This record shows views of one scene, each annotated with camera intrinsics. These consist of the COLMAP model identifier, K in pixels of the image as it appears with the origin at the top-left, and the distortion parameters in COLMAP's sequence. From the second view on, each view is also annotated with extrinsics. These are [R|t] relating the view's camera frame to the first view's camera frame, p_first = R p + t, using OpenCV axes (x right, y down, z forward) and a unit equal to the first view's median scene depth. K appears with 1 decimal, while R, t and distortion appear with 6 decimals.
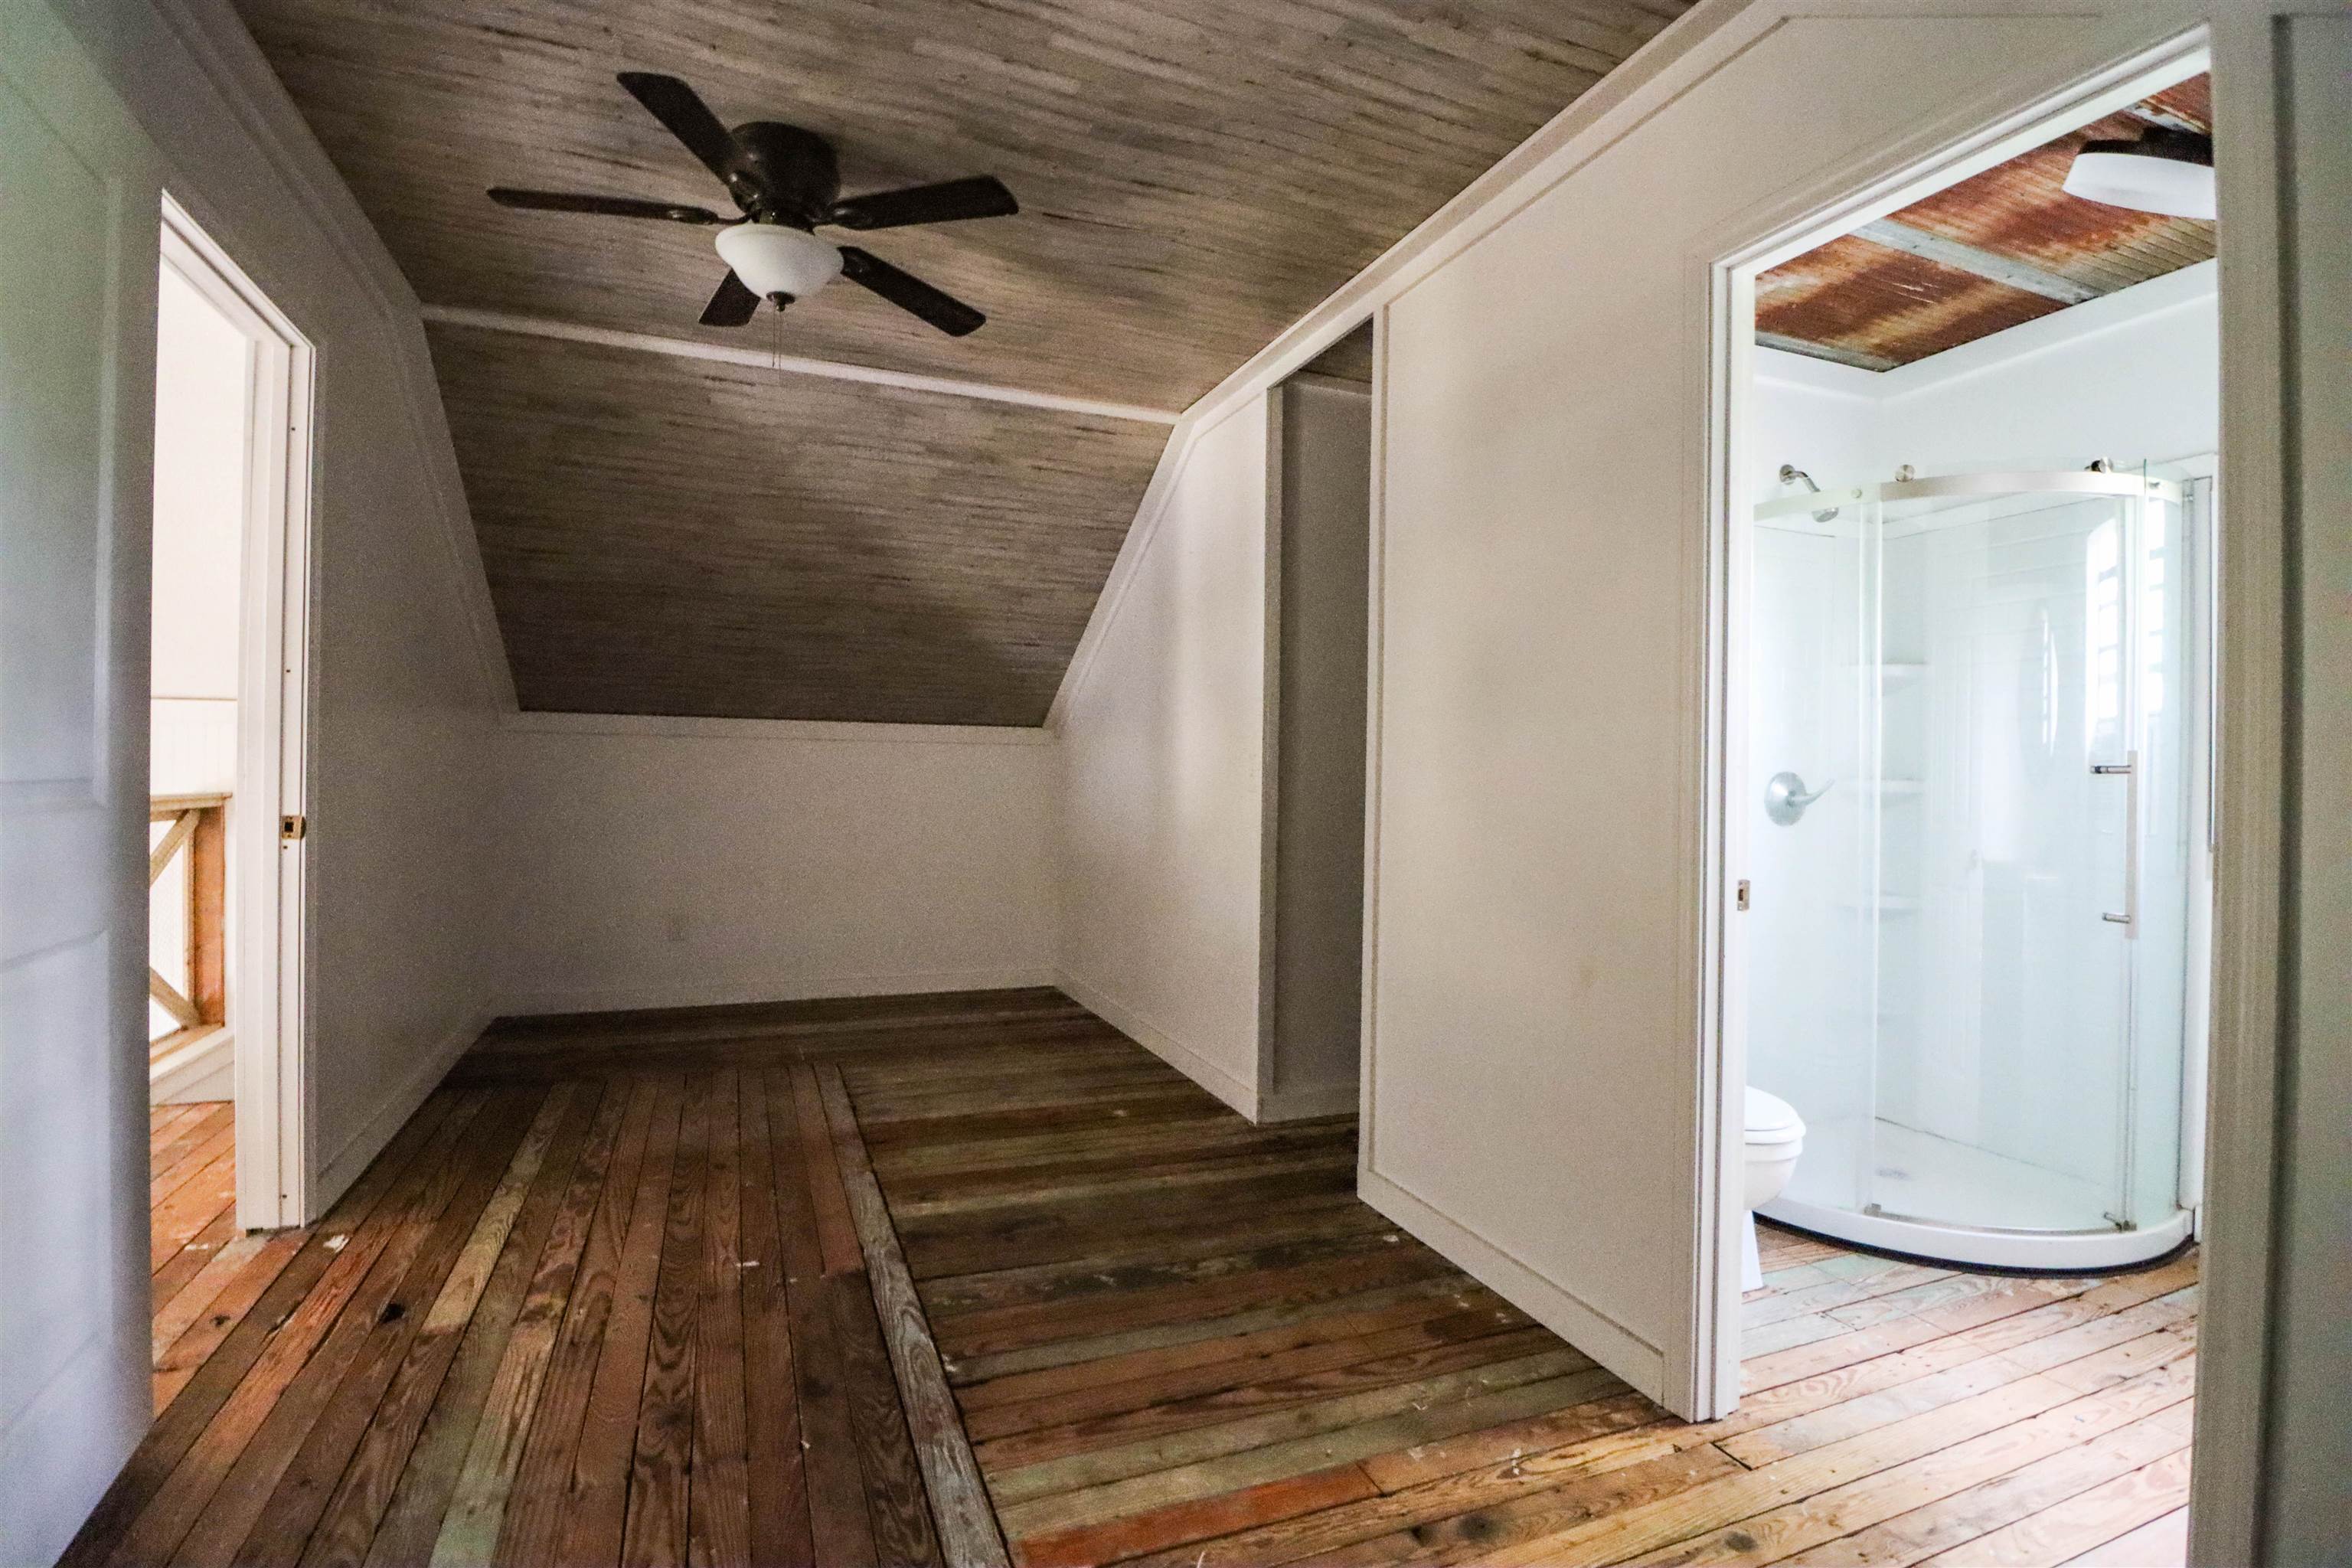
lens RADIAL K [[1093.6, 0, 1176.6], [0, 1093.6, 783.5], [0, 0, 1]] dist [-0.004715, -0.008523]
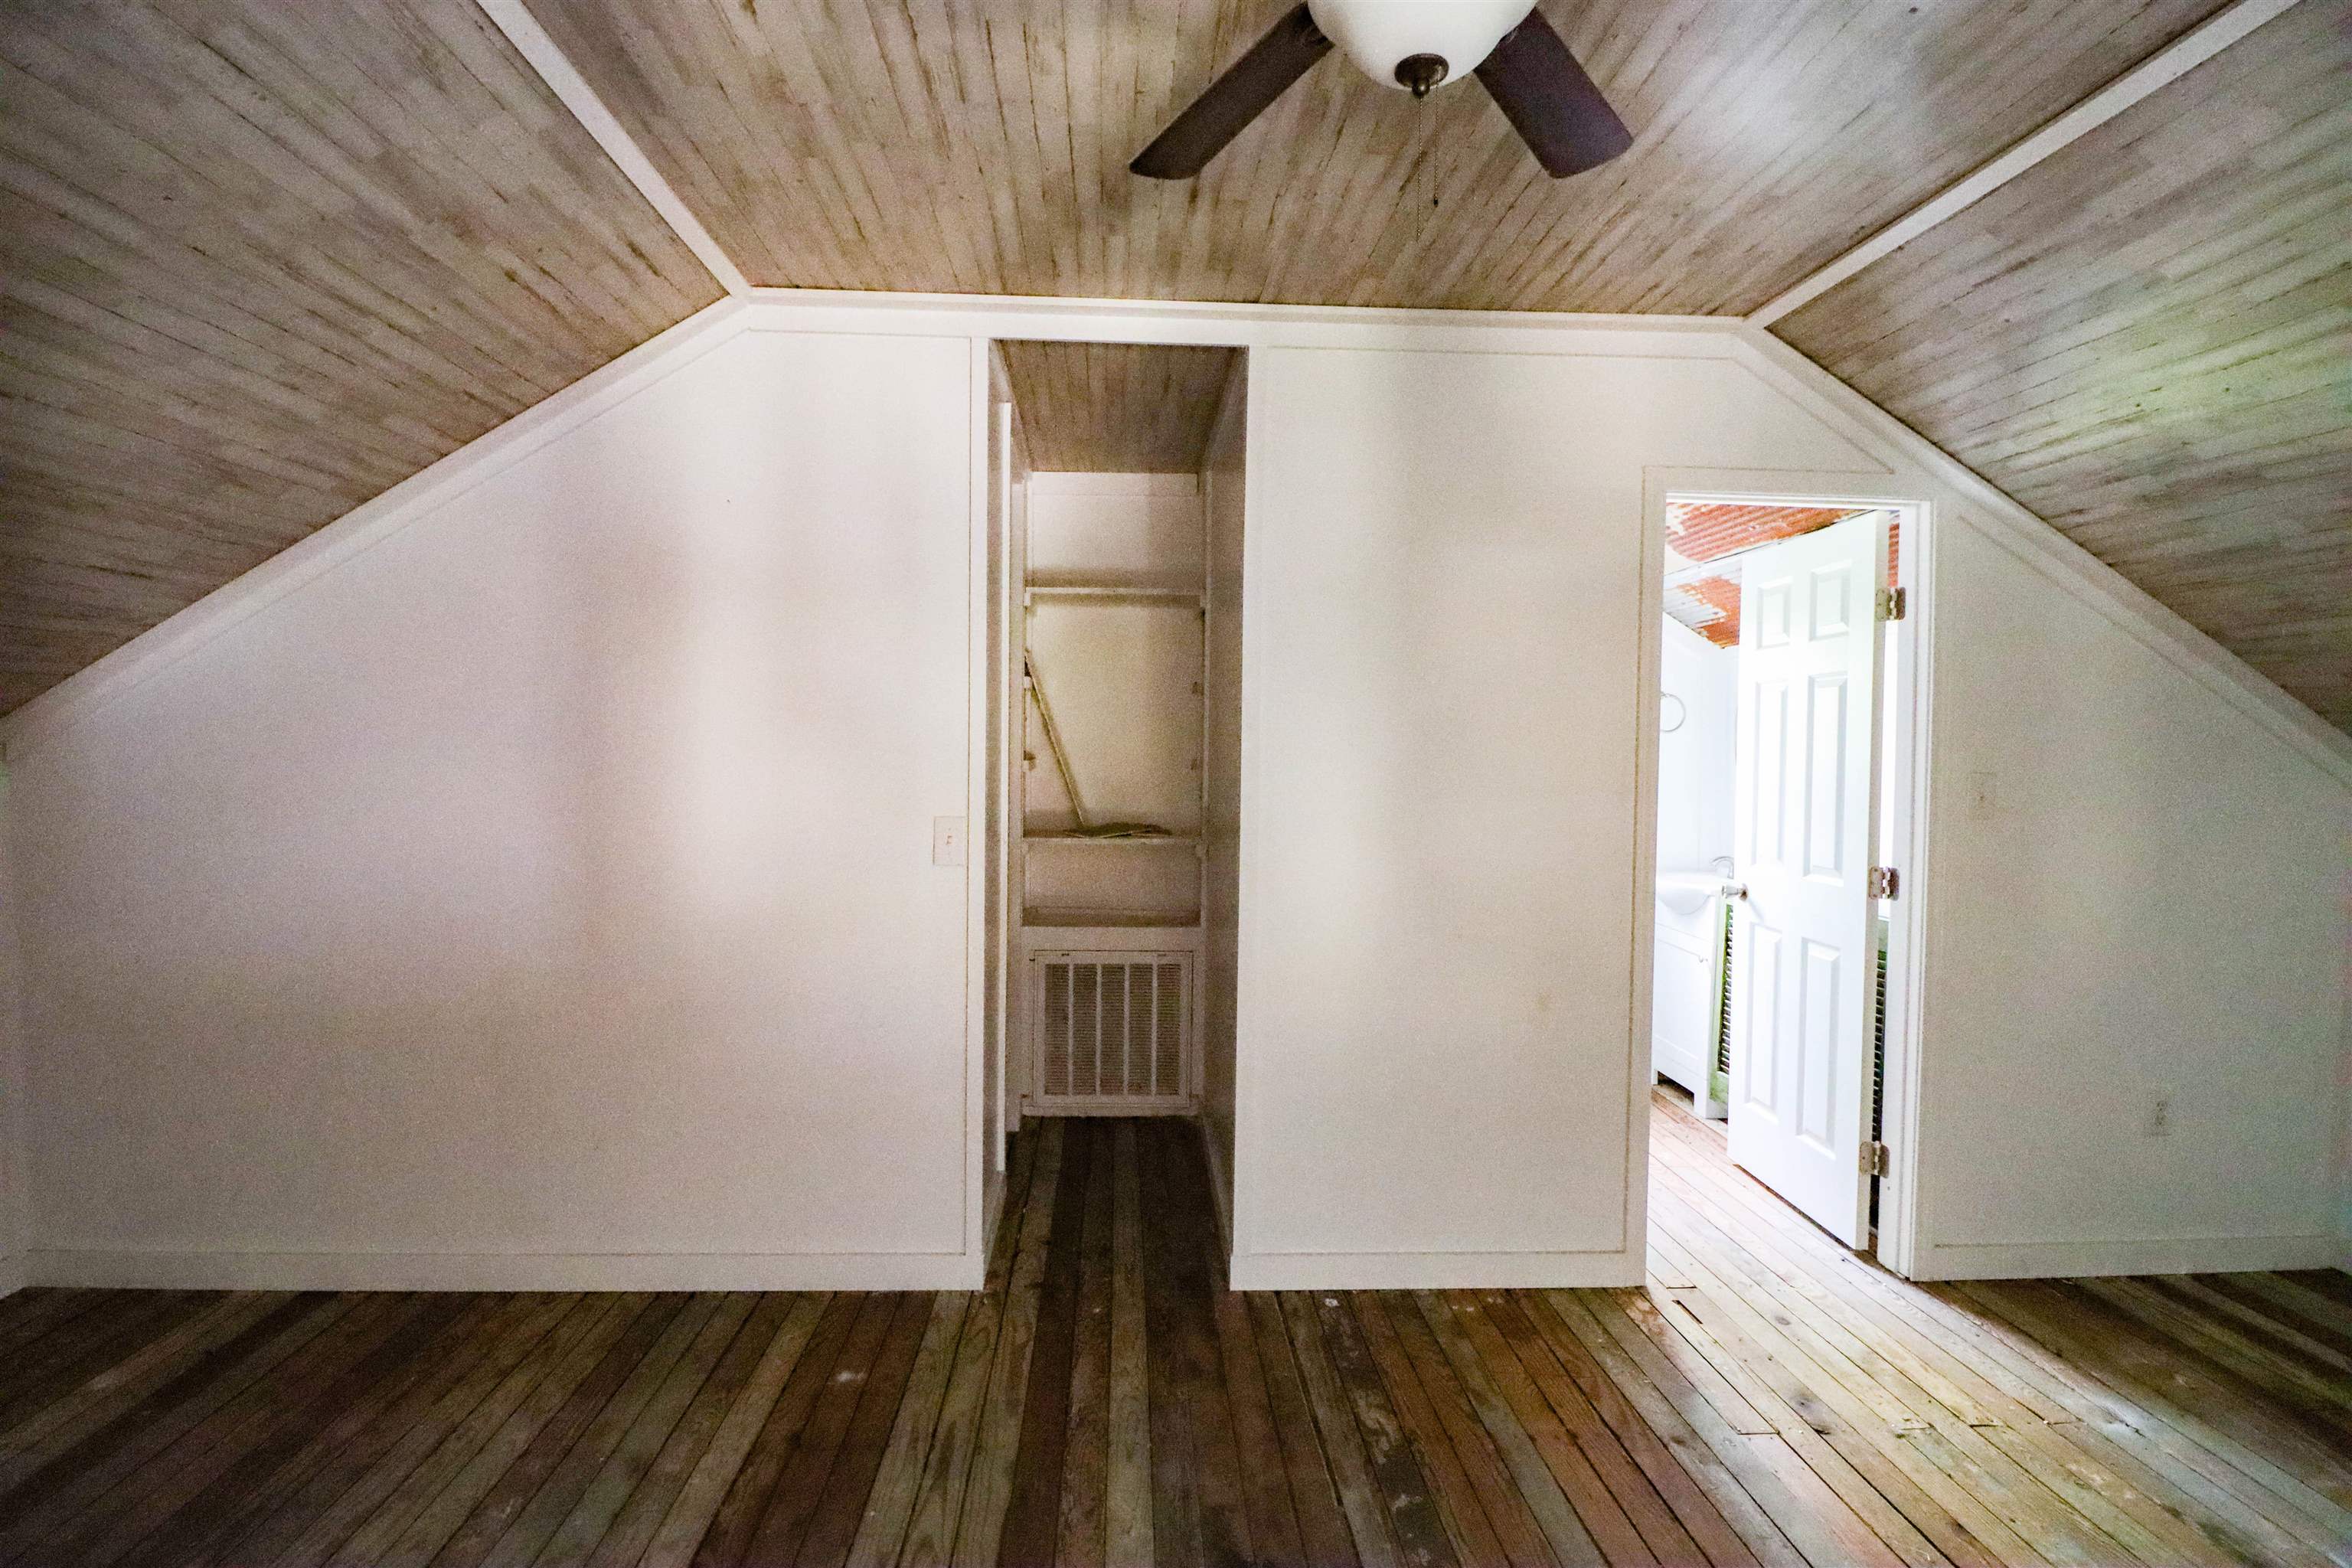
lens RADIAL K [[1093.6, 0, 1183.1], [0, 1093.6, 769.8], [0, 0, 1]] dist [-0.004715, -0.008523]
pose [[0.328838, -0.030598, 0.943890, -0.755796], [0.002509, 0.999500, 0.031527, -0.103214], [-0.944383, -0.007999, 0.328750, 0.772841]]
